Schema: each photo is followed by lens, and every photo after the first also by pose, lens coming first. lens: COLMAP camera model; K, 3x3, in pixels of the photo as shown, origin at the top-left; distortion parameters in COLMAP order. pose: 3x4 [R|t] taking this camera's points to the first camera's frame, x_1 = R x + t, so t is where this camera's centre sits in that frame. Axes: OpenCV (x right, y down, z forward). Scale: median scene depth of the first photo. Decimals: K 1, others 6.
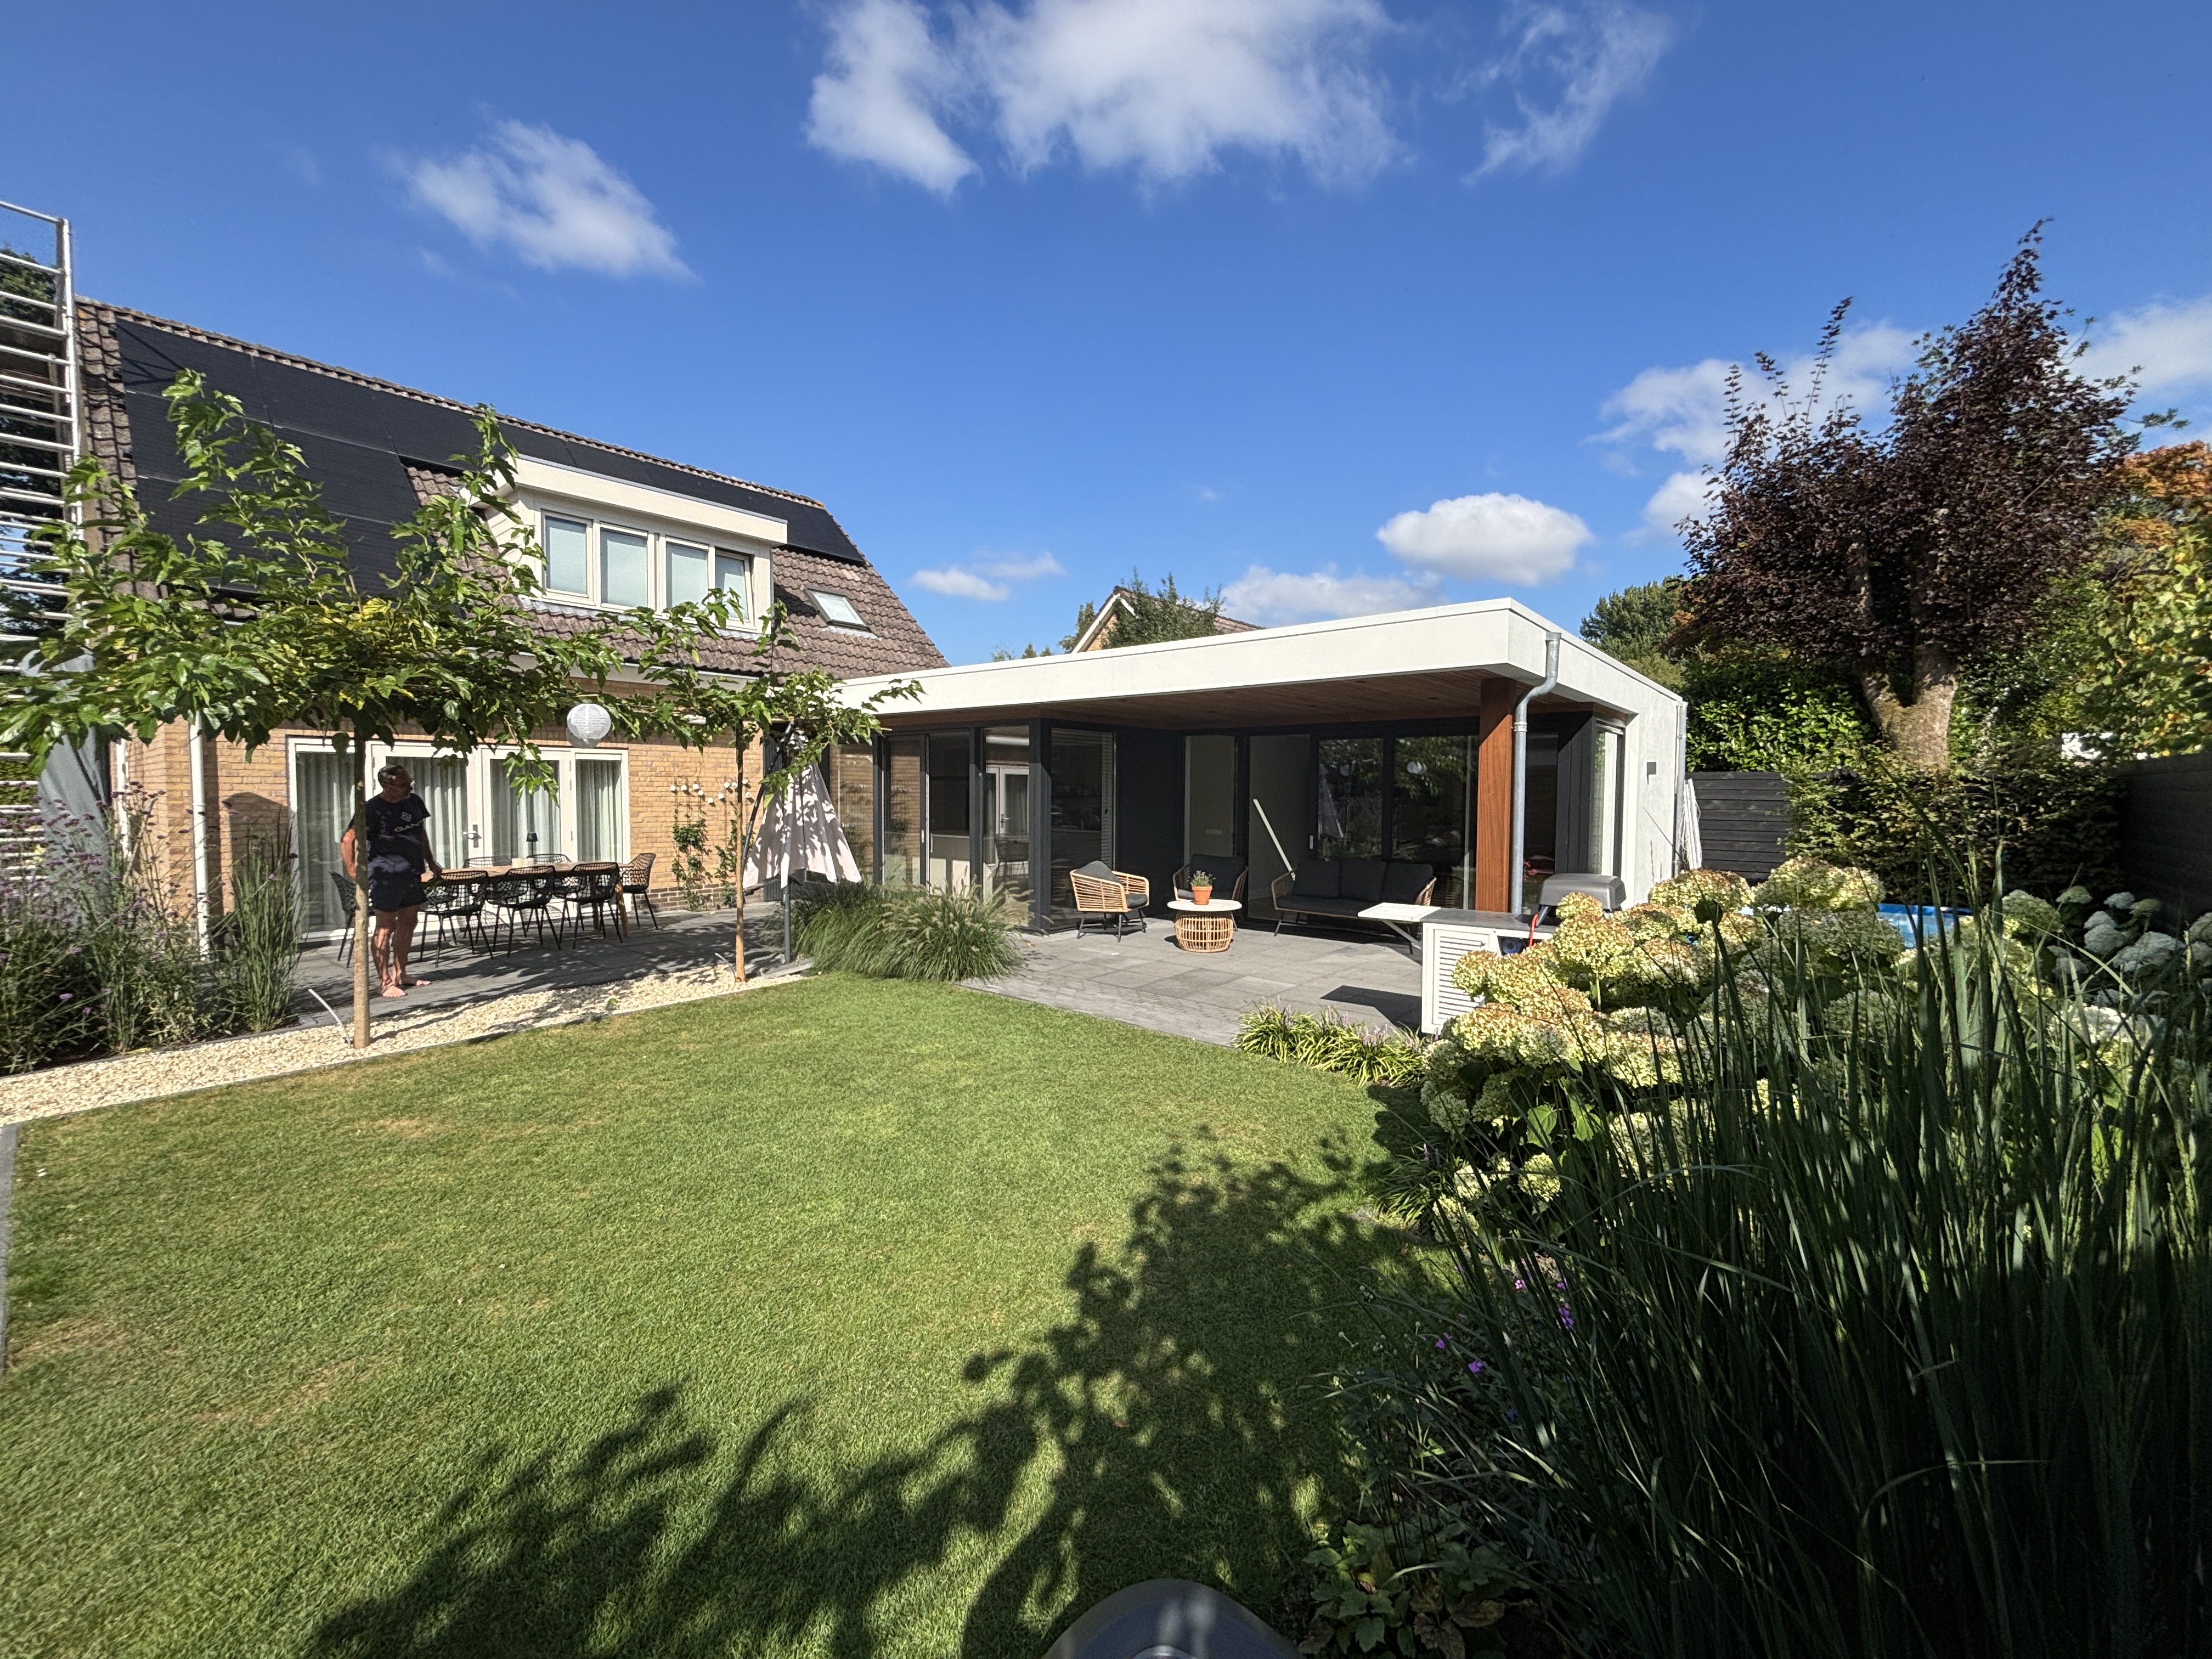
lens RADIAL K [[882.8, 0, 1106.0], [0, 882.8, 829.5], [0, 0, 1]] dist [0.001836, 0.000234]
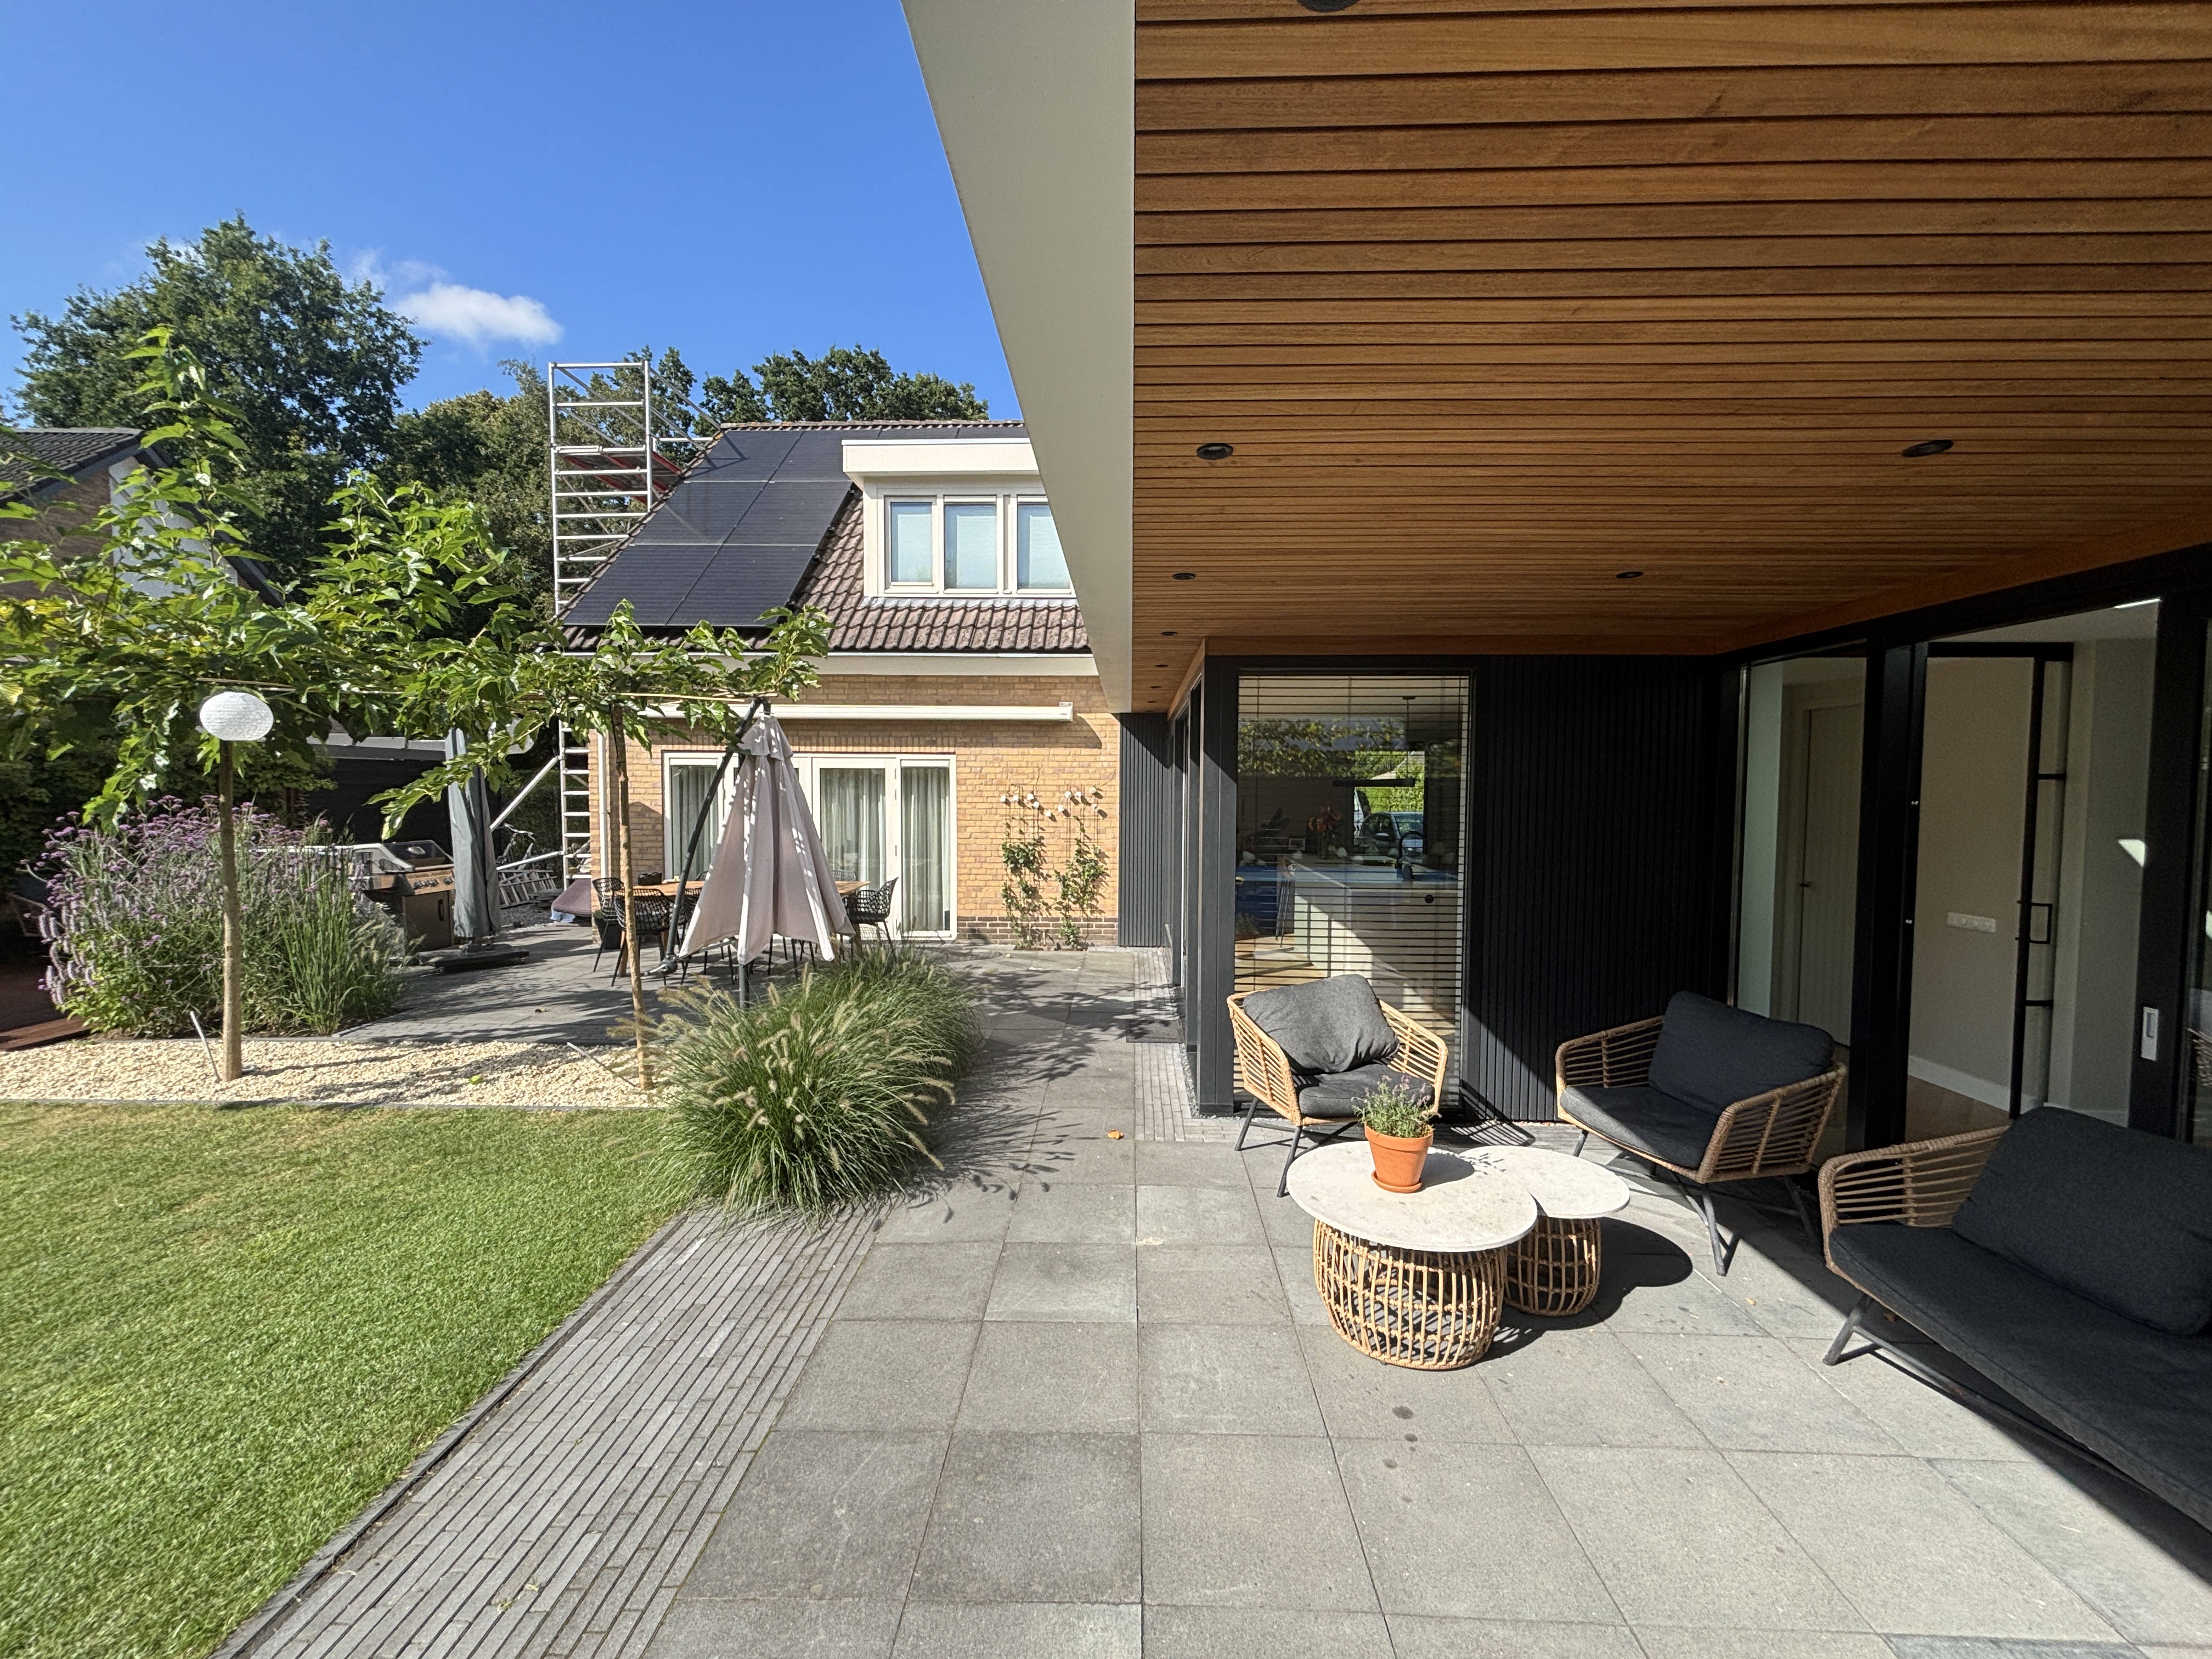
lens RADIAL K [[882.8, 0, 1106.0], [0, 882.8, 829.5], [0, 0, 1]] dist [0.001836, 0.000234]
pose [[0.627331, 0.033228, -0.778043, 0.214285], [-0.036826, 0.999237, 0.012982, -0.031205], [0.777881, 0.020508, 0.628076, 0.548334]]
